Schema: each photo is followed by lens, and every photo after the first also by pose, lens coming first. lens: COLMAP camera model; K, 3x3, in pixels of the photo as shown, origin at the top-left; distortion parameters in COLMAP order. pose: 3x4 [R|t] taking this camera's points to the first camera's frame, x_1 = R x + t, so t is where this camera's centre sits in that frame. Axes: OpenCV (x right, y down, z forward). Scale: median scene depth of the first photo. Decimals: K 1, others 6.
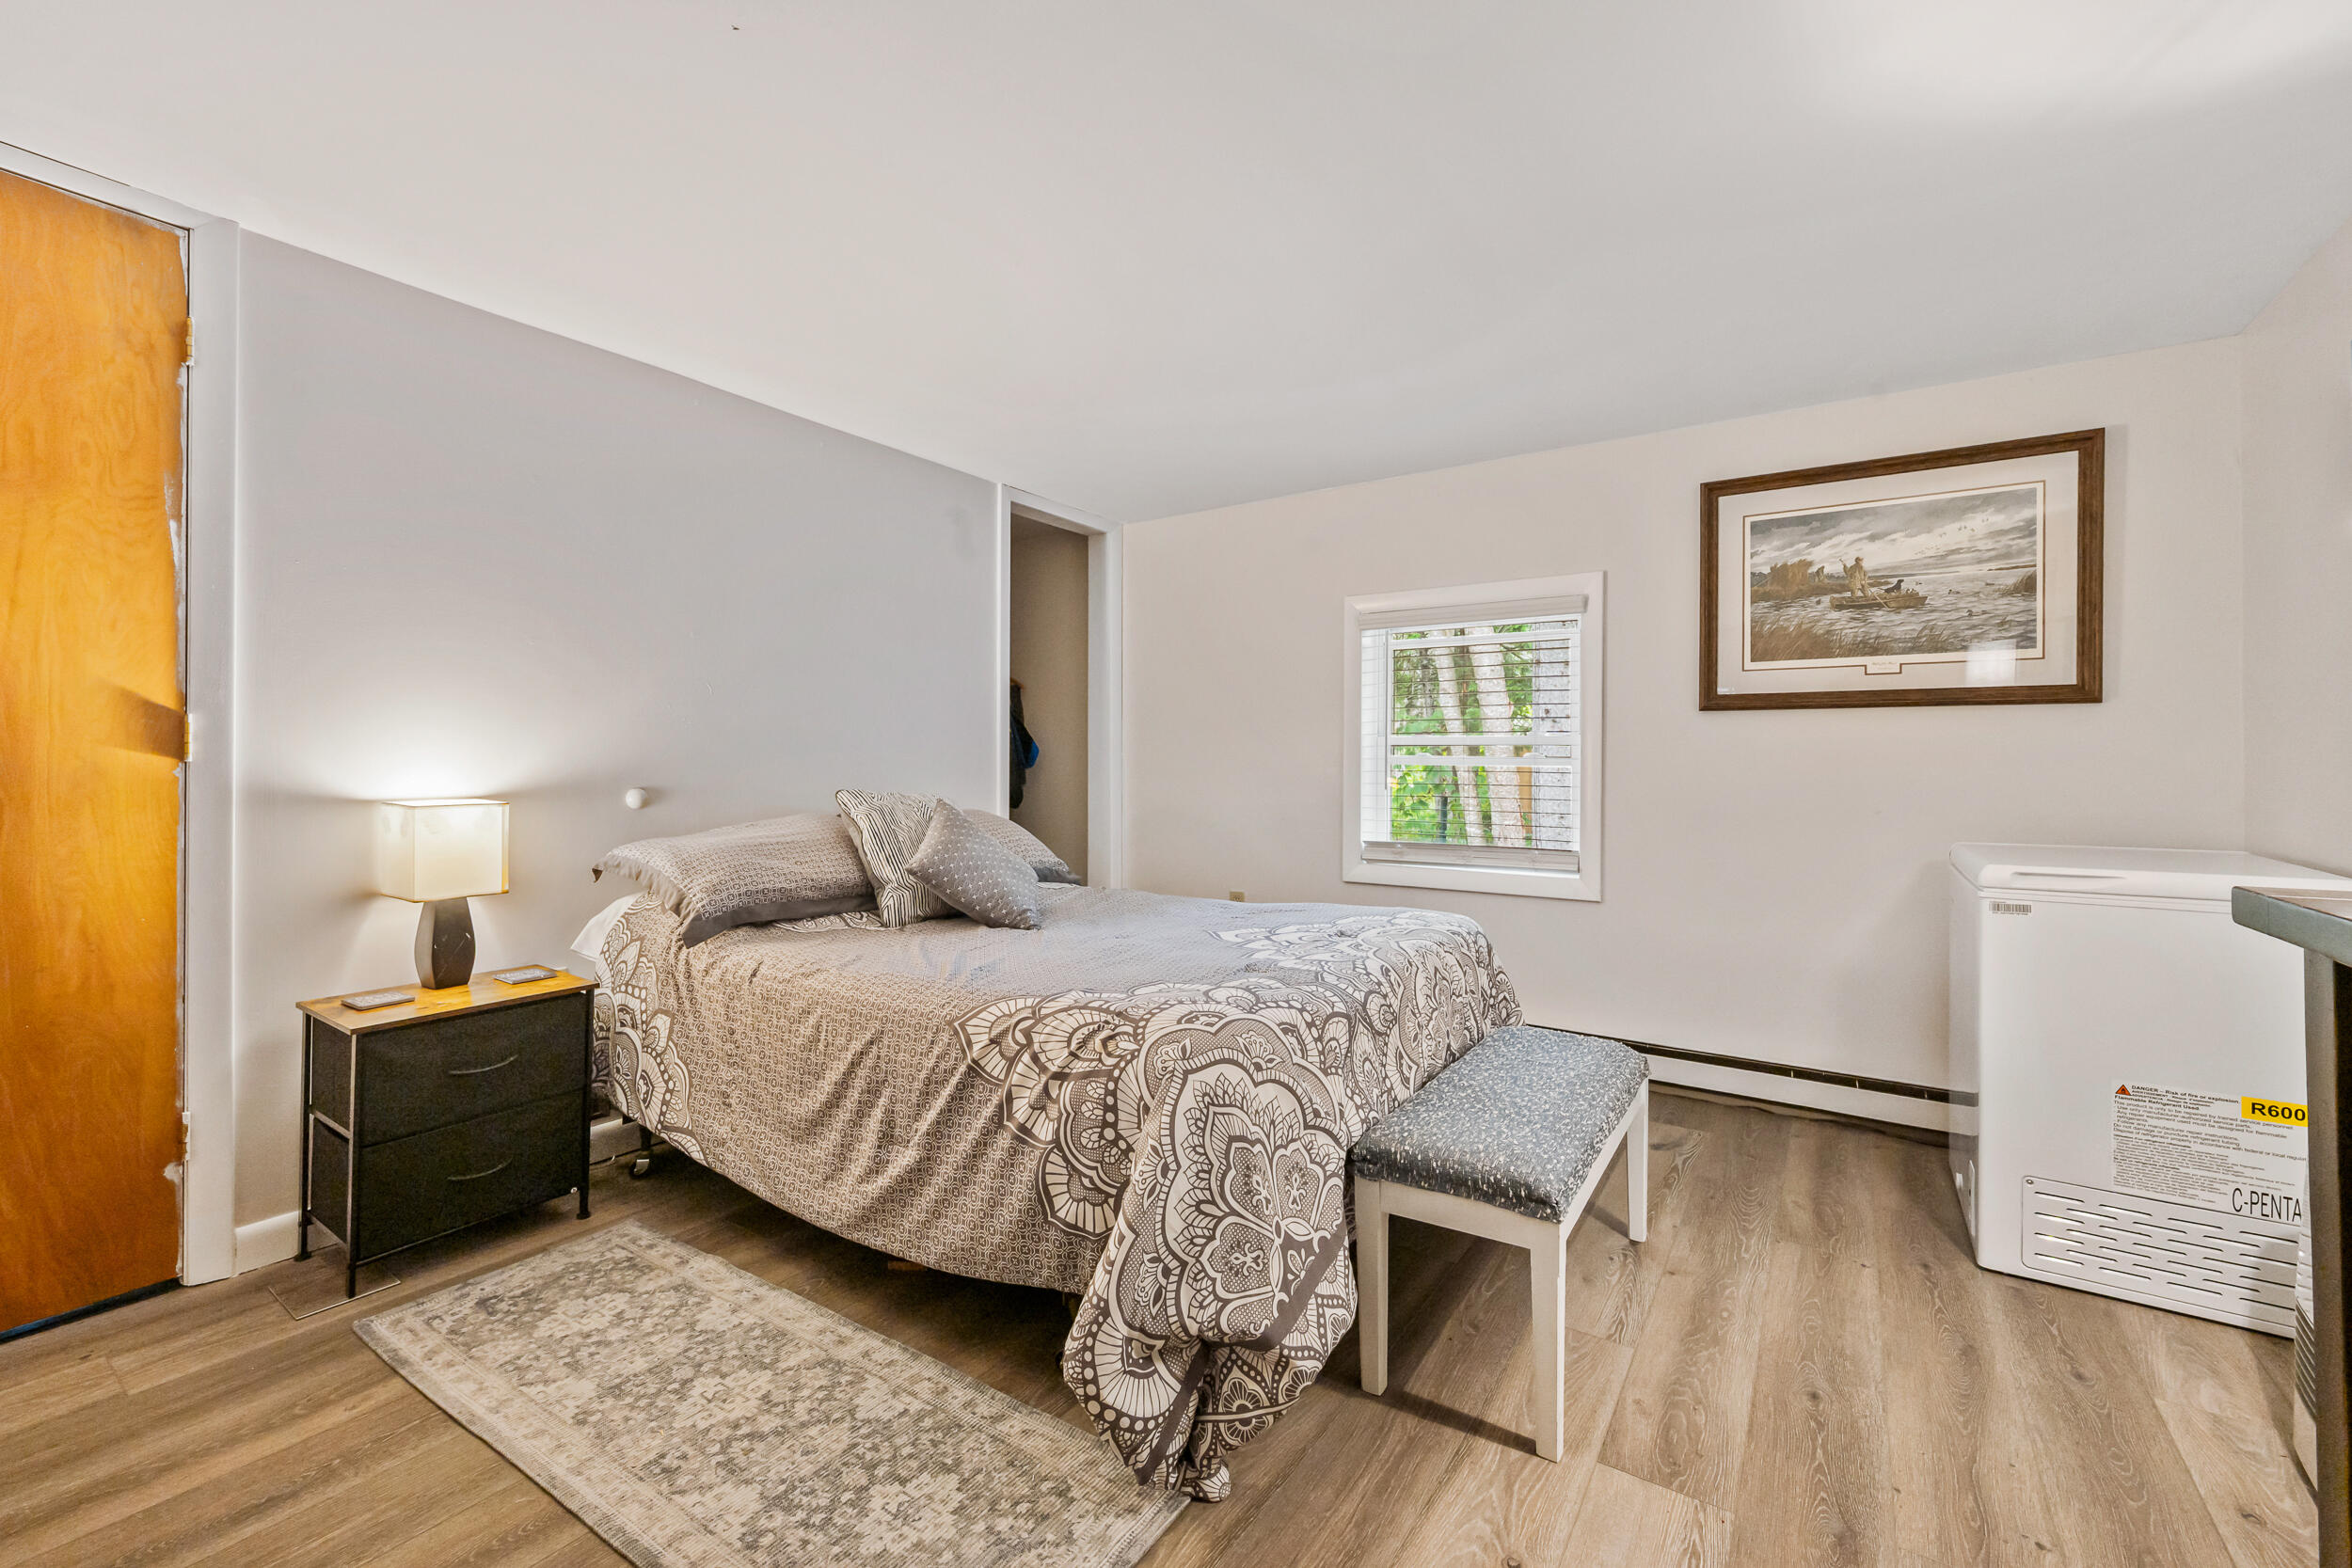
lens RADIAL K [[973.2, 0, 1190.9], [0, 973.2, 759.1], [0, 0, 1]] dist [0.000030, 0.000094]
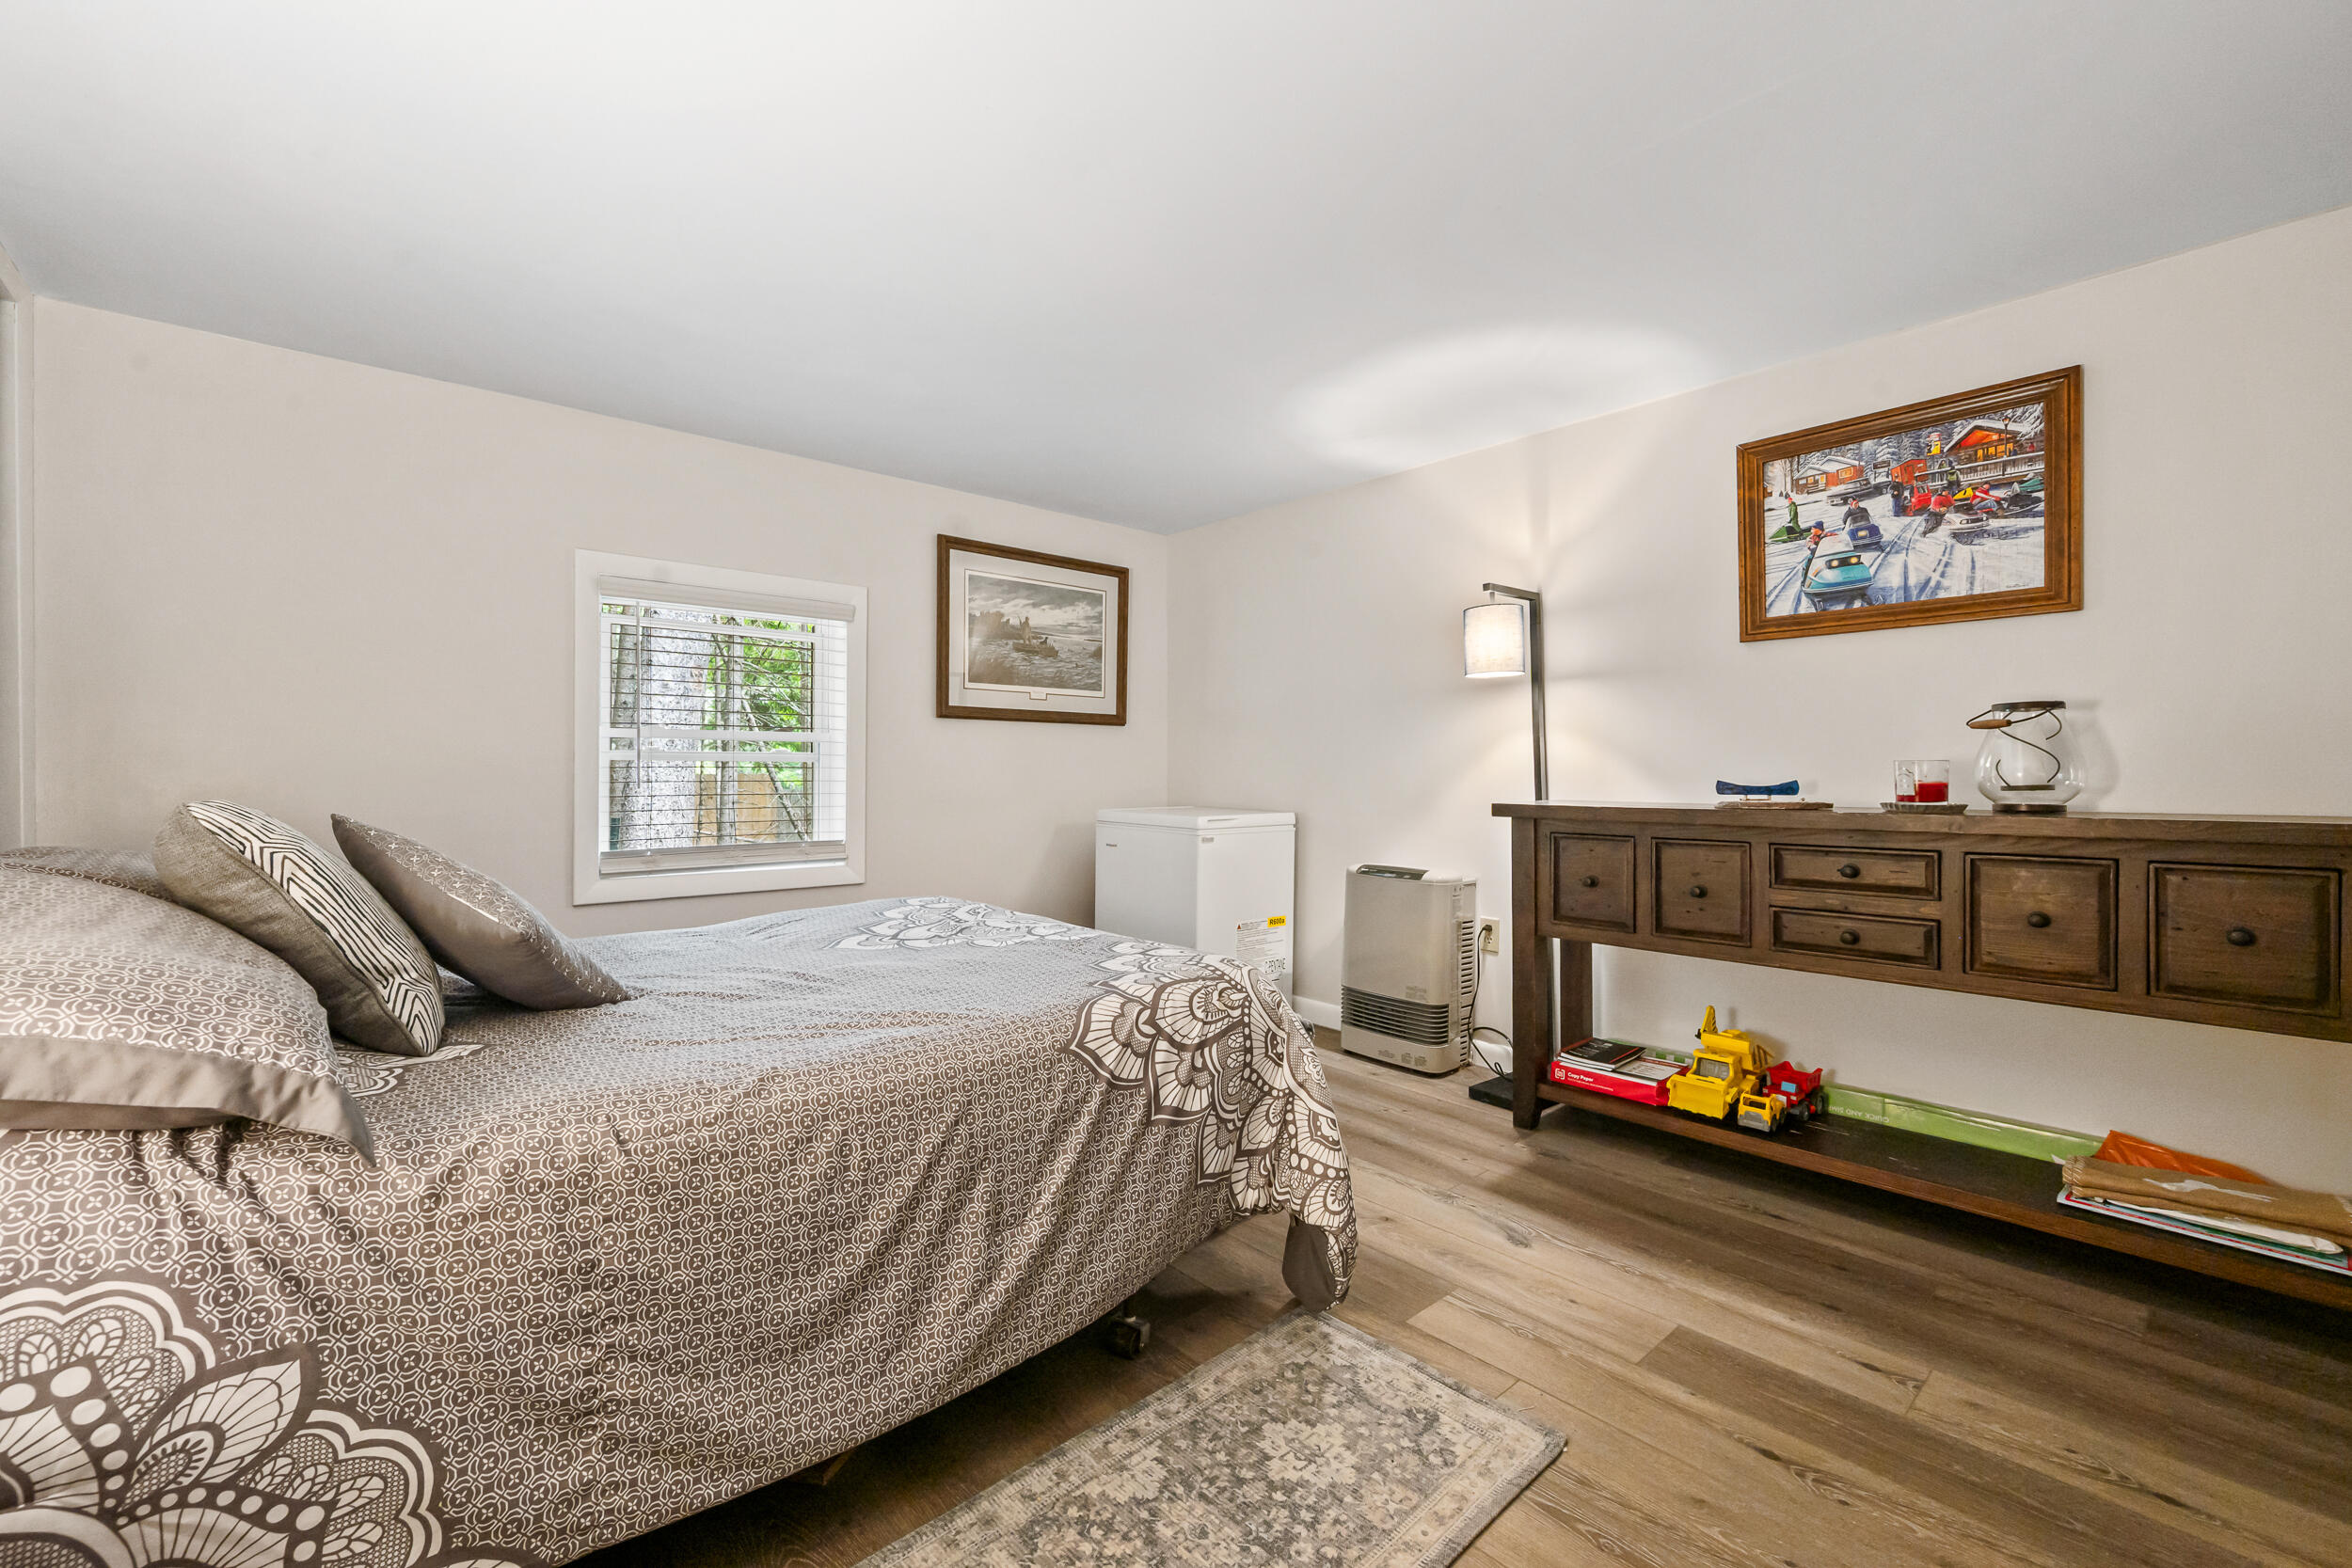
lens RADIAL K [[964.3, 0, 1187.0], [0, 964.3, 780.0], [0, 0, 1]] dist [-0.000389, 0.000293]
pose [[0.251661, -0.012014, 0.967741, -1.004487], [-0.005411, 0.999890, 0.013820, 0.019190], [-0.967800, -0.008714, 0.251568, 0.655502]]
